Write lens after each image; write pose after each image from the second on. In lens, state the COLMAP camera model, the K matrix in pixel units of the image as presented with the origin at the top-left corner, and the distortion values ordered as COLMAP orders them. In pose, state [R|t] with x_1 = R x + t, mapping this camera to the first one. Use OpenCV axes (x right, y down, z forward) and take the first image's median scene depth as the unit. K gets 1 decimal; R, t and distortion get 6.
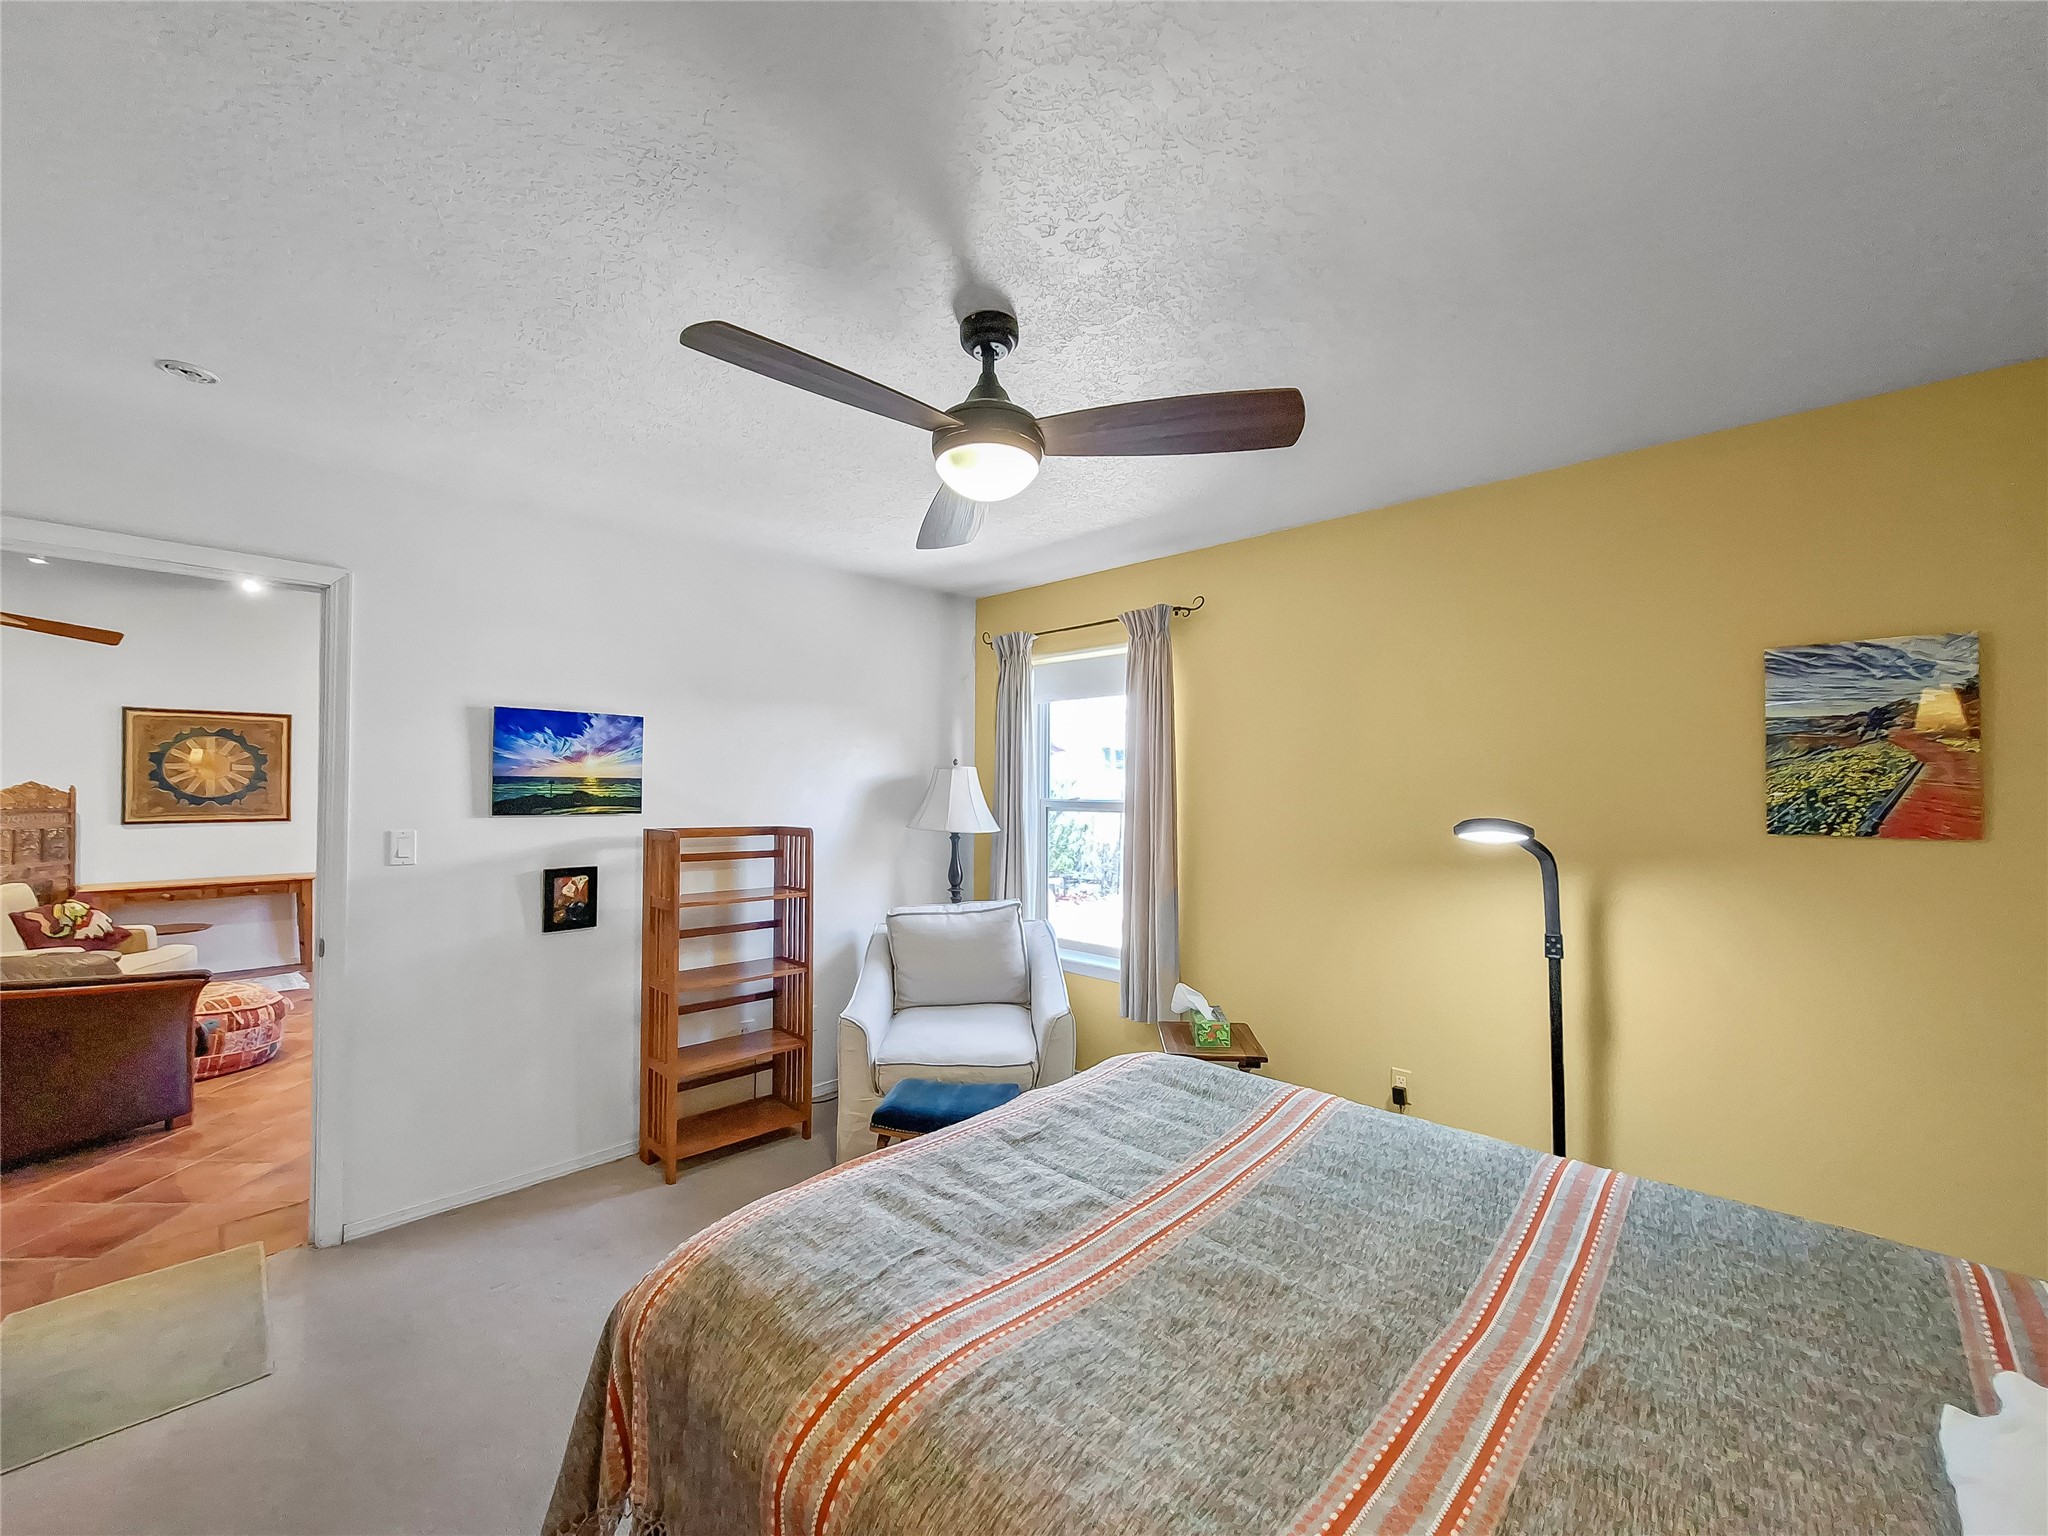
lens RADIAL K [[796.7, 0, 986.1], [0, 796.7, 786.8], [0, 0, 1]] dist [0.001862, -0.008686]
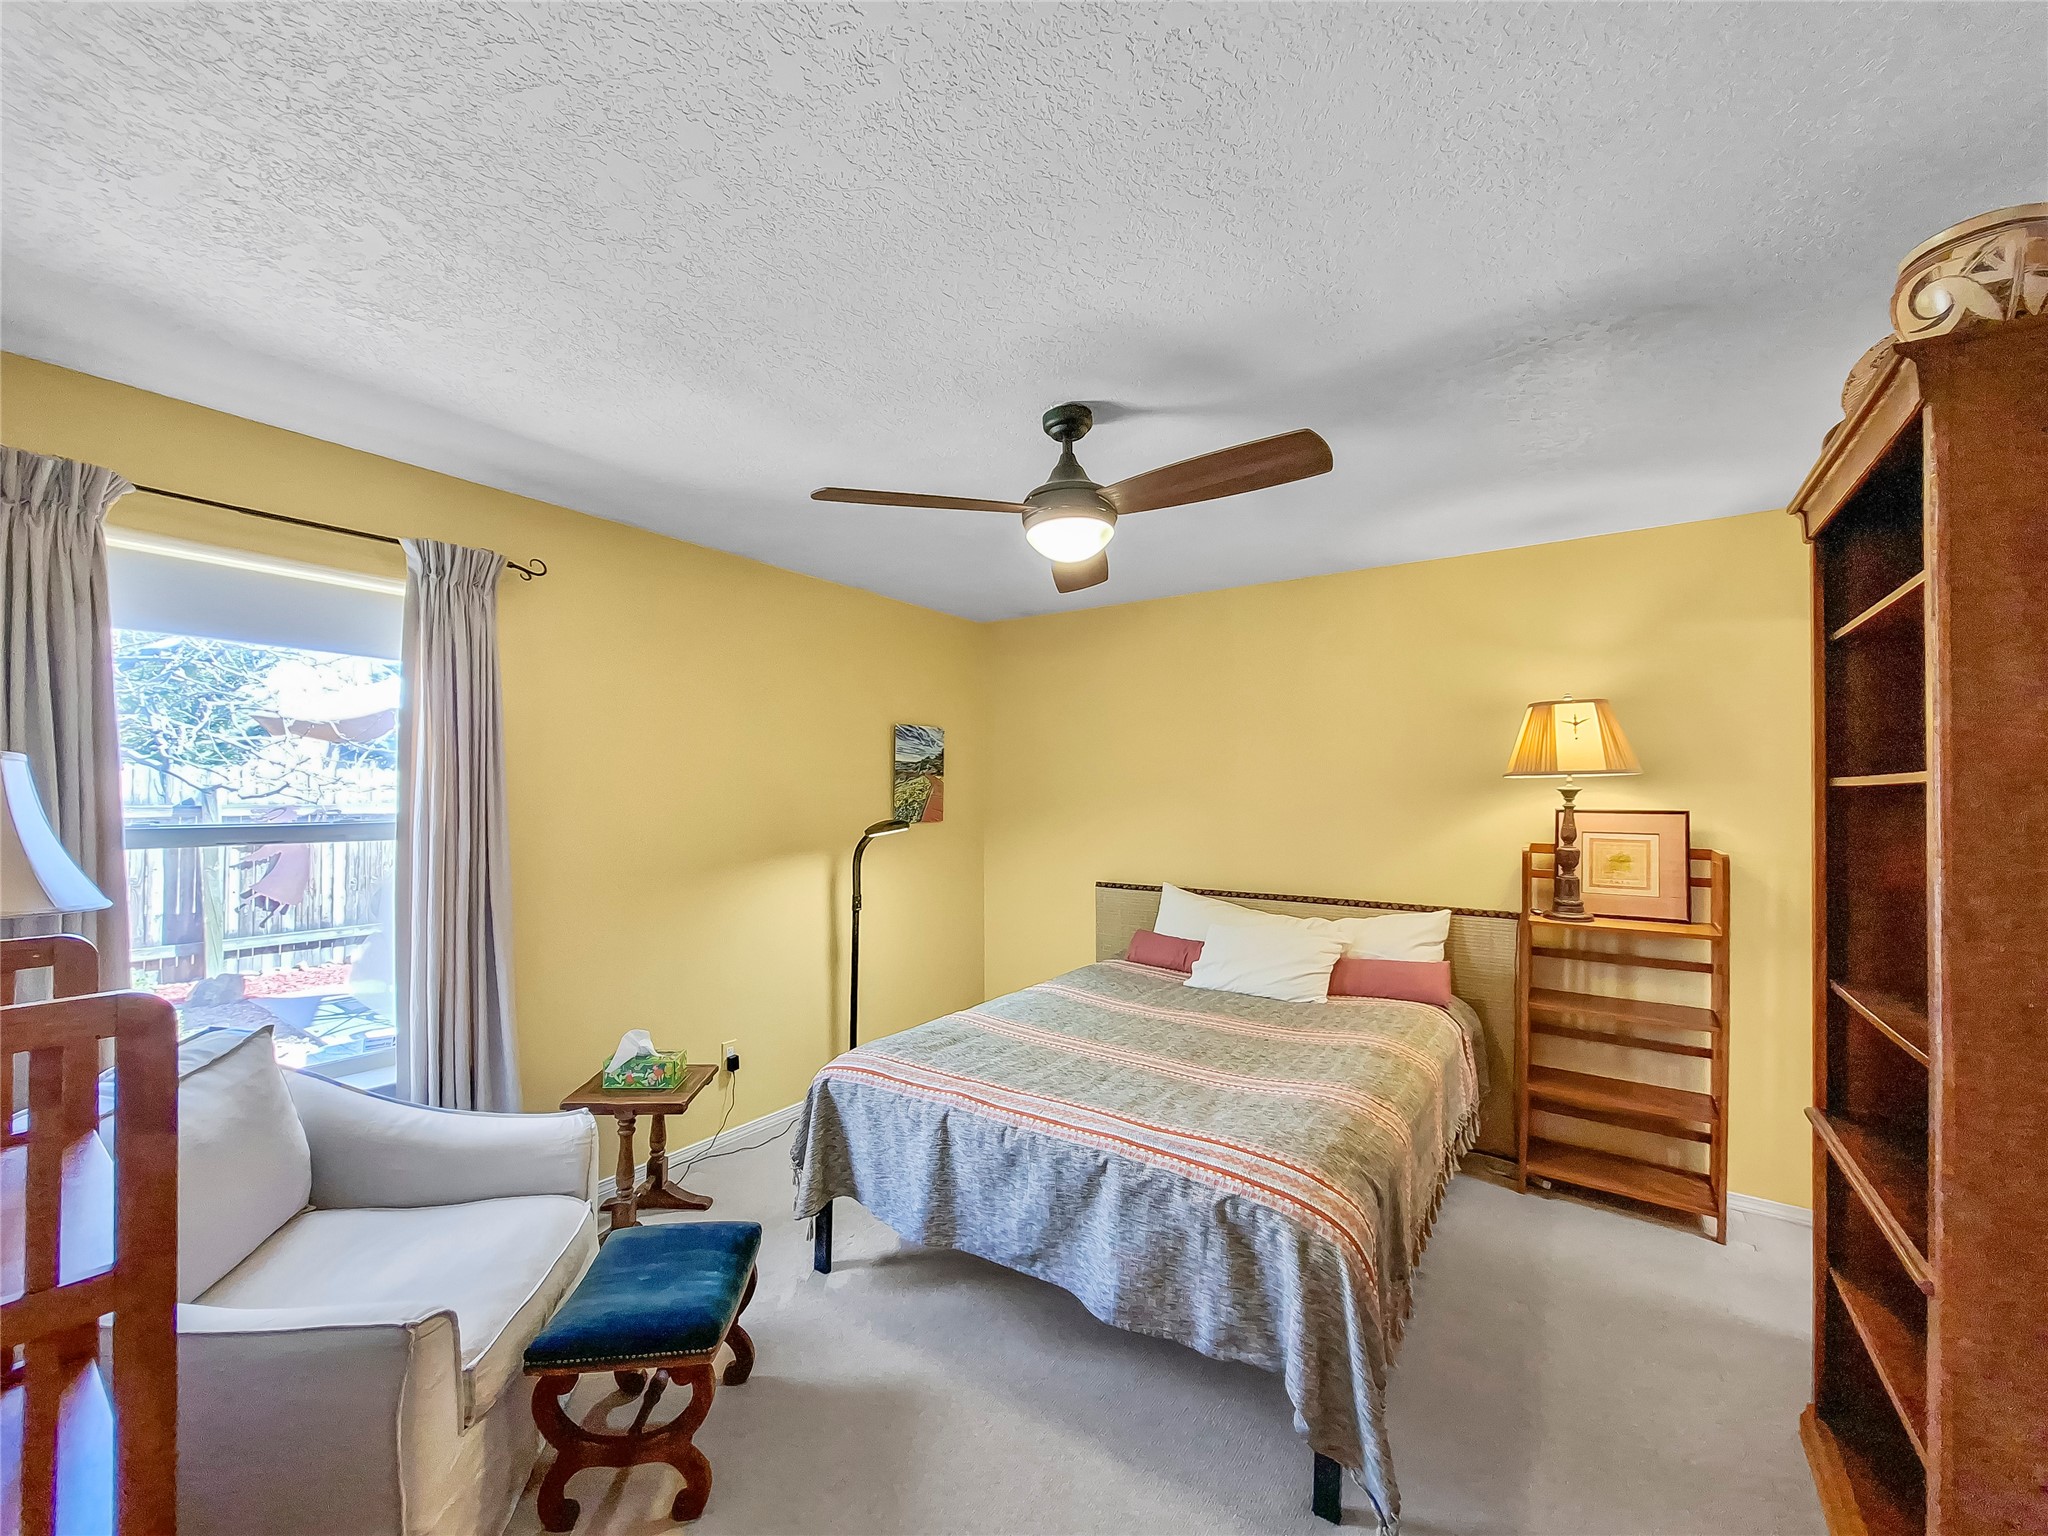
lens RADIAL K [[832.8, 0, 1009.9], [0, 832.8, 793.0], [0, 0, 1]] dist [0.008136, 0.000226]
pose [[-0.158654, -0.001713, 0.987333, -1.058053], [-0.003242, 0.999994, 0.001214, -0.015428], [-0.987329, -0.003008, -0.158658, 1.117571]]
